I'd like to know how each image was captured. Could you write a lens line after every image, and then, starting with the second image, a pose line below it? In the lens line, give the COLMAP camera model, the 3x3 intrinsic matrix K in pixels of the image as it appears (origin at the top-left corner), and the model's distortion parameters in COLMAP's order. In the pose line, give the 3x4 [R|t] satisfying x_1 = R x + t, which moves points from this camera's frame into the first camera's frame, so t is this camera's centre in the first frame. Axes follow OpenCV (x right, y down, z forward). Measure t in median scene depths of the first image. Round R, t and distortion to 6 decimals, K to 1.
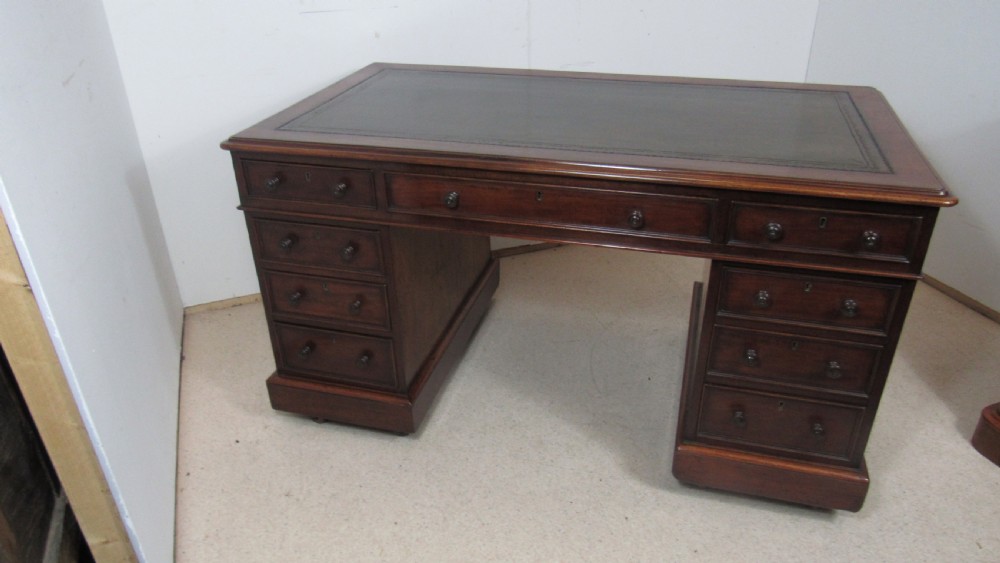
lens RADIAL K [[718.8, 0, 502.5], [0, 718.8, 283.4], [0, 0, 1]] dist [-0.027484, 0.011823]
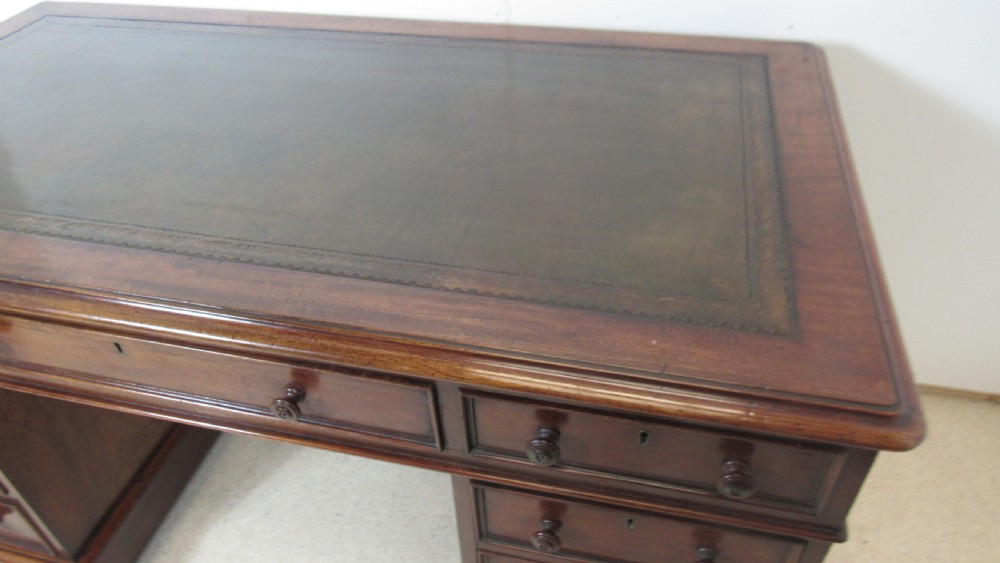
lens RADIAL K [[718.8, 0, 501.1], [0, 718.8, 279.3], [0, 0, 1]] dist [-0.027484, 0.011823]
pose [[0.999255, -0.034428, 0.017422, 0.284745], [0.030788, 0.983584, 0.177805, -0.227069], [-0.023258, -0.177136, 0.983912, 0.450266]]
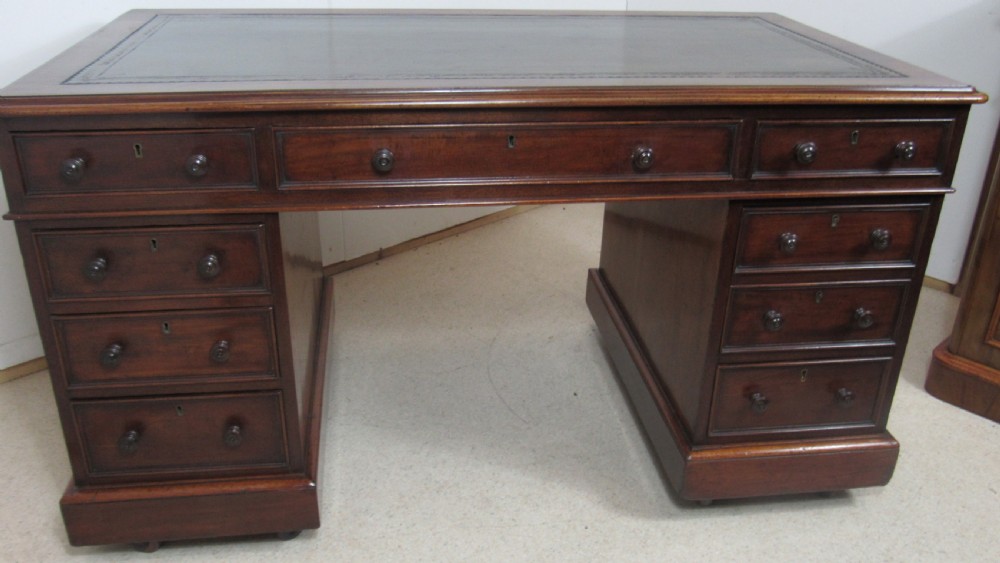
lens RADIAL K [[870.9, 0, 504.9], [0, 870.9, 281.1], [0, 0, 1]] dist [-0.038196, -0.003744]
pose [[0.916588, -0.135762, 0.376078, -0.271379], [0.159423, 0.986680, -0.032364, 0.039706], [-0.366674, 0.089620, 0.926023, 0.185852]]
